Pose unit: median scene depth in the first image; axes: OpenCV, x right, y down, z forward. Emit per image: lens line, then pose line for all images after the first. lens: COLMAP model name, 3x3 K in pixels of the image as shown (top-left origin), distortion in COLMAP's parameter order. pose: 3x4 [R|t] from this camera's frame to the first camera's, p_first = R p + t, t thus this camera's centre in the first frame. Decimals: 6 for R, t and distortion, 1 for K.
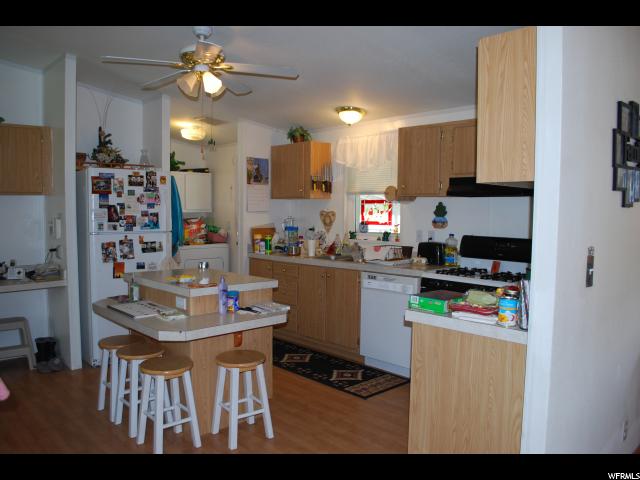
lens RADIAL K [[506.8, 0, 319.9], [0, 506.8, 243.3], [0, 0, 1]] dist [-0.061443, -0.007931]
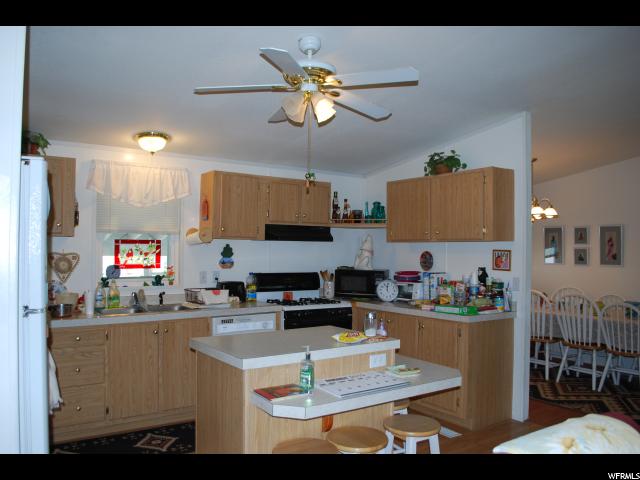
lens RADIAL K [[506.8, 0, 321.5], [0, 506.8, 237.3], [0, 0, 1]] dist [-0.061443, -0.007931]
pose [[0.180133, 0.014741, 0.983532, -0.785952], [0.056346, 0.998091, -0.025279, -0.057105], [-0.982027, 0.059972, 0.178959, 0.606720]]
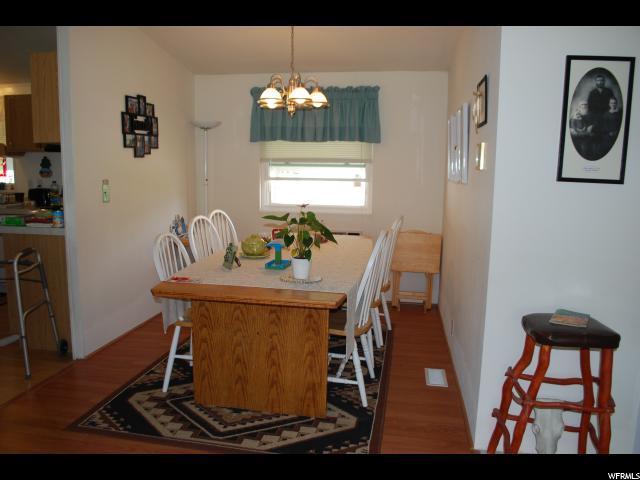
lens RADIAL K [[506.8, 0, 316.8], [0, 506.8, 242.8], [0, 0, 1]] dist [-0.061443, -0.007931]
pose [[0.804120, -0.088002, 0.587917, 0.036648], [0.039166, 0.994676, 0.095320, 0.041724], [-0.593175, -0.053622, 0.803286, -0.413558]]
